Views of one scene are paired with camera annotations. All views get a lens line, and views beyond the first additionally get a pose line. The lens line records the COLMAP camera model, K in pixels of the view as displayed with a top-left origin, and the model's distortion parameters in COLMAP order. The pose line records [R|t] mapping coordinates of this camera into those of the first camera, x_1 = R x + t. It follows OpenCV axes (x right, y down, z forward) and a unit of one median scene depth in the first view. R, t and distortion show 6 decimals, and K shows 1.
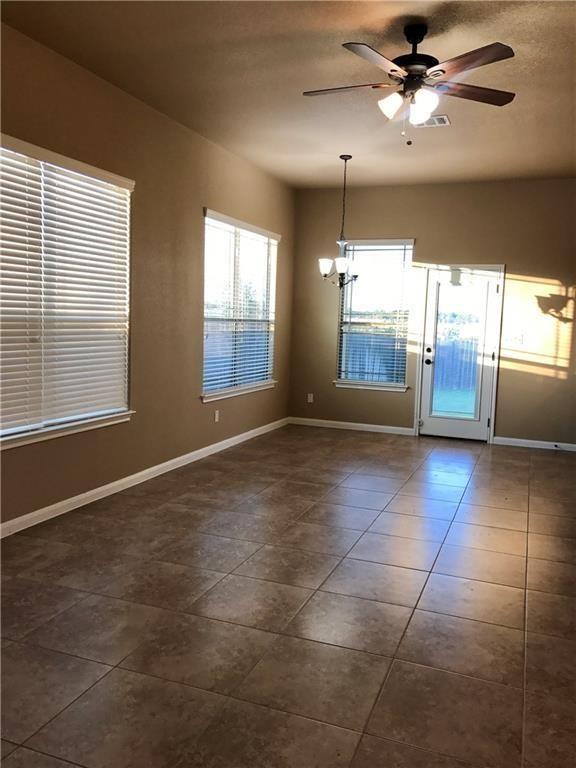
lens RADIAL K [[635.6, 0, 288.3], [0, 635.6, 380.5], [0, 0, 1]] dist [0.036683, -0.002711]
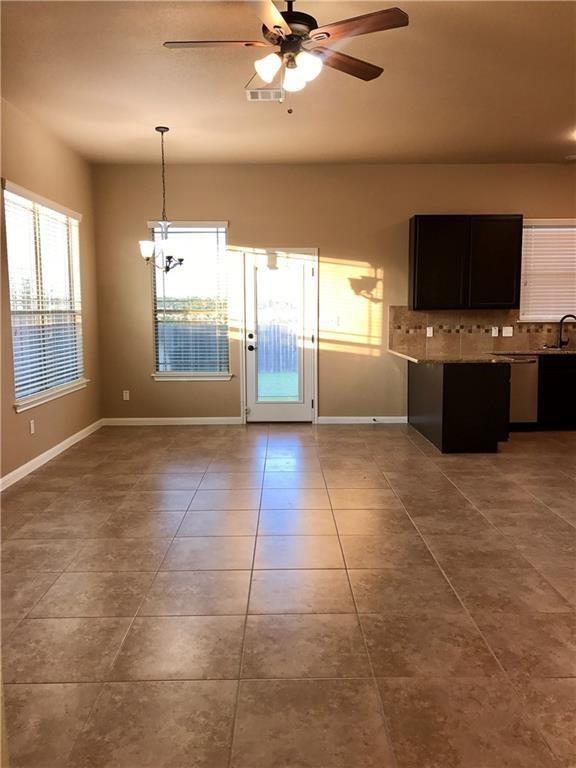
lens RADIAL K [[635.6, 0, 287.1], [0, 635.6, 378.1], [0, 0, 1]] dist [0.036683, -0.002711]
pose [[0.929185, -0.077411, 0.361418, -0.093500], [0.071415, 0.996997, 0.029940, -0.009077], [-0.362651, -0.002009, 0.931923, 0.076650]]
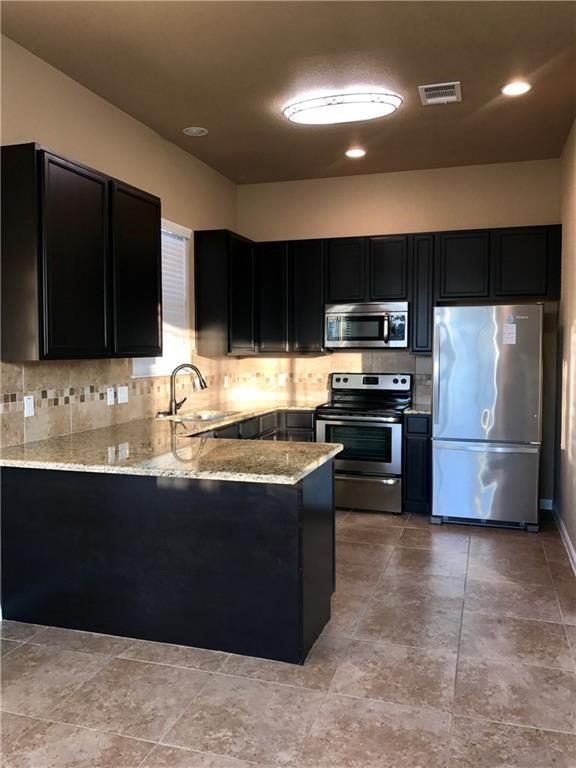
lens RADIAL K [[635.6, 0, 285.5], [0, 635.6, 384.0], [0, 0, 1]] dist [0.036683, -0.002711]
pose [[-0.059021, -0.092754, 0.993938, 0.017573], [0.098530, 0.990271, 0.098263, -0.083629], [-0.993382, 0.103732, -0.049308, 0.809943]]
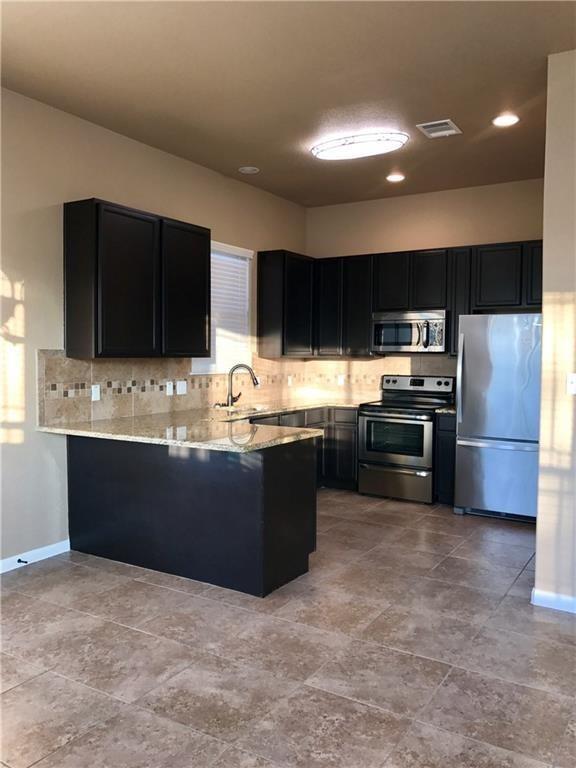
lens RADIAL K [[635.6, 0, 288.8], [0, 635.6, 387.5], [0, 0, 1]] dist [0.036683, -0.002711]
pose [[0.183304, -0.088577, 0.979058, -0.084359], [0.095207, 0.992850, 0.071999, -0.071223], [-0.978435, 0.080015, 0.190427, 0.665687]]
